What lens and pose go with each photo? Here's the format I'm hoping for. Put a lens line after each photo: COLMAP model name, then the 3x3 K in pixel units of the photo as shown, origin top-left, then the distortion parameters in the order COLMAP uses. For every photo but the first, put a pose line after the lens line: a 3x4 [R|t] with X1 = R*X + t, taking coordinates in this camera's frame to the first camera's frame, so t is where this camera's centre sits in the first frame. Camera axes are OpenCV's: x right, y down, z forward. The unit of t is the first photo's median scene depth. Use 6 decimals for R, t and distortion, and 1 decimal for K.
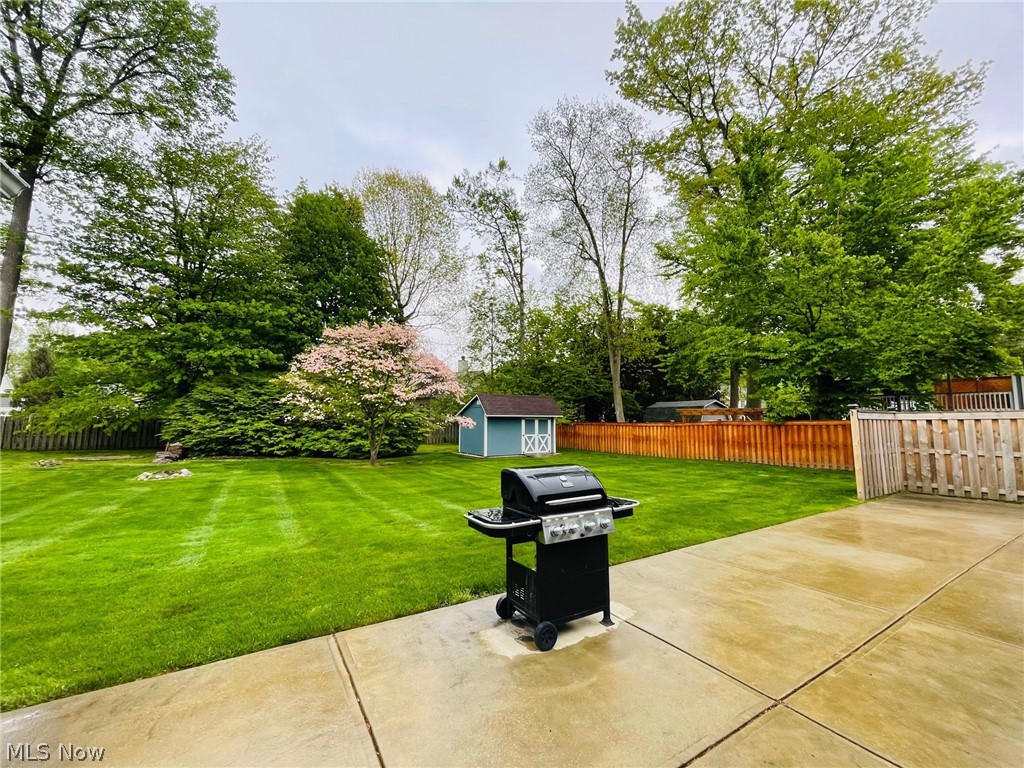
lens RADIAL K [[415.0, 0, 511.2], [0, 415.0, 379.1], [0, 0, 1]] dist [-0.001188, -0.000132]
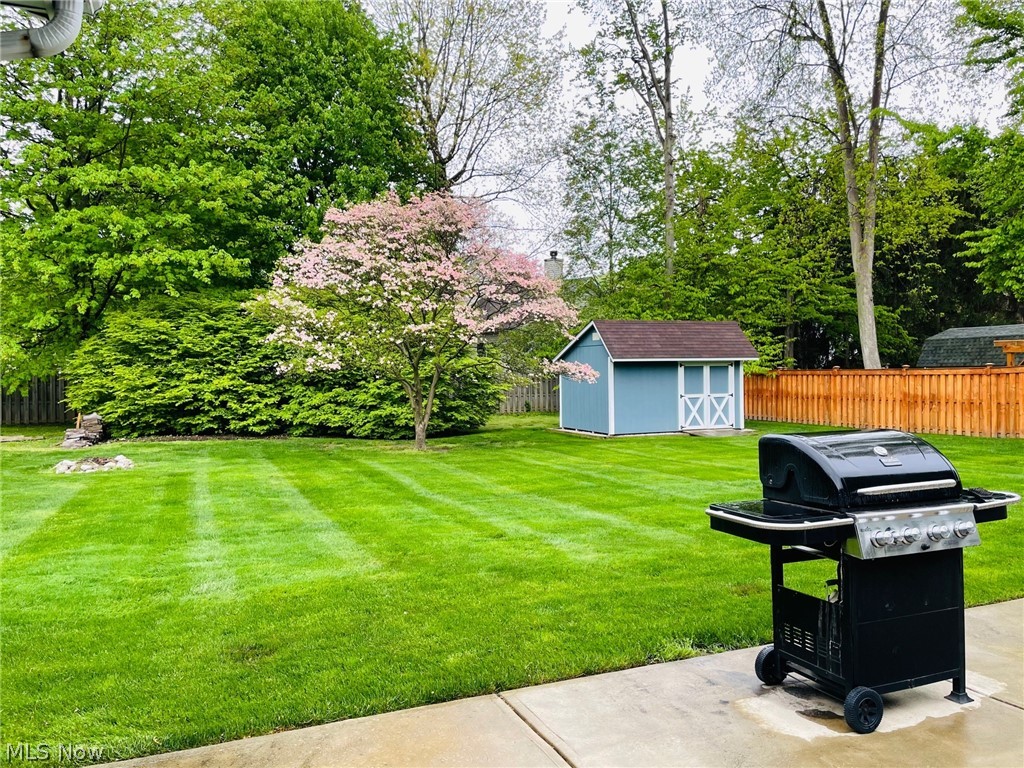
lens RADIAL K [[778.3, 0, 515.7], [0, 778.3, 377.9], [0, 0, 1]] dist [0.110118, -0.145743]
pose [[0.988939, -0.014460, -0.147615, -0.036301], [0.030013, 0.994157, 0.103686, 0.002448], [0.145253, -0.106969, 0.983595, -0.021266]]
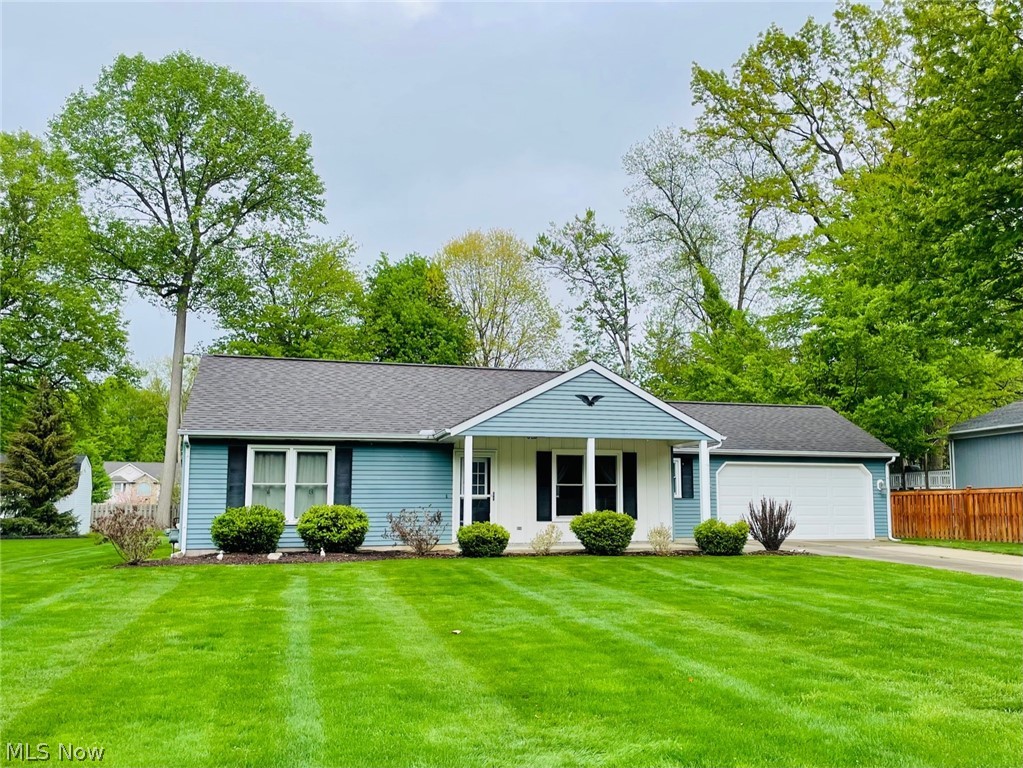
lens RADIAL K [[777.5, 0, 515.2], [0, 777.5, 377.9], [0, 0, 1]] dist [0.110118, -0.145743]
pose [[0.954123, -0.041836, -0.296478, 0.462733], [0.030614, 0.998632, -0.042395, -0.157147], [0.297846, 0.031374, 0.954098, -0.954251]]
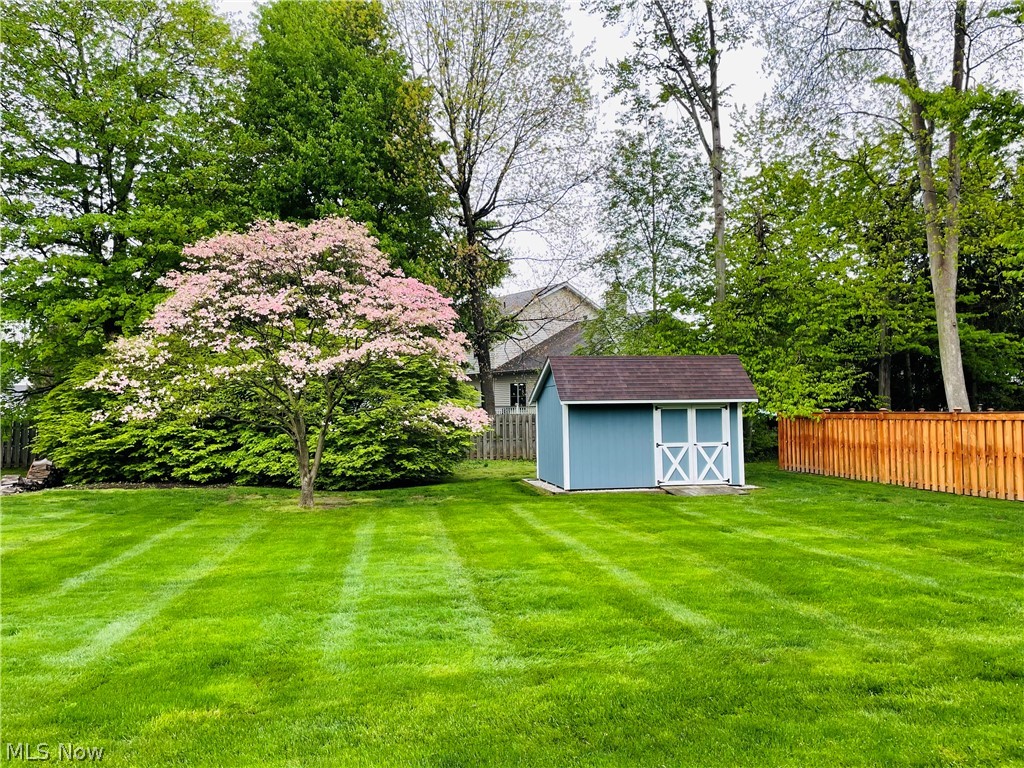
lens RADIAL K [[778.3, 0, 515.7], [0, 778.3, 377.9], [0, 0, 1]] dist [0.110118, -0.145743]
pose [[0.931321, -0.032455, -0.362750, 0.212851], [0.052961, 0.997503, 0.046724, 0.017328], [0.360327, -0.062727, 0.930715, 0.172566]]
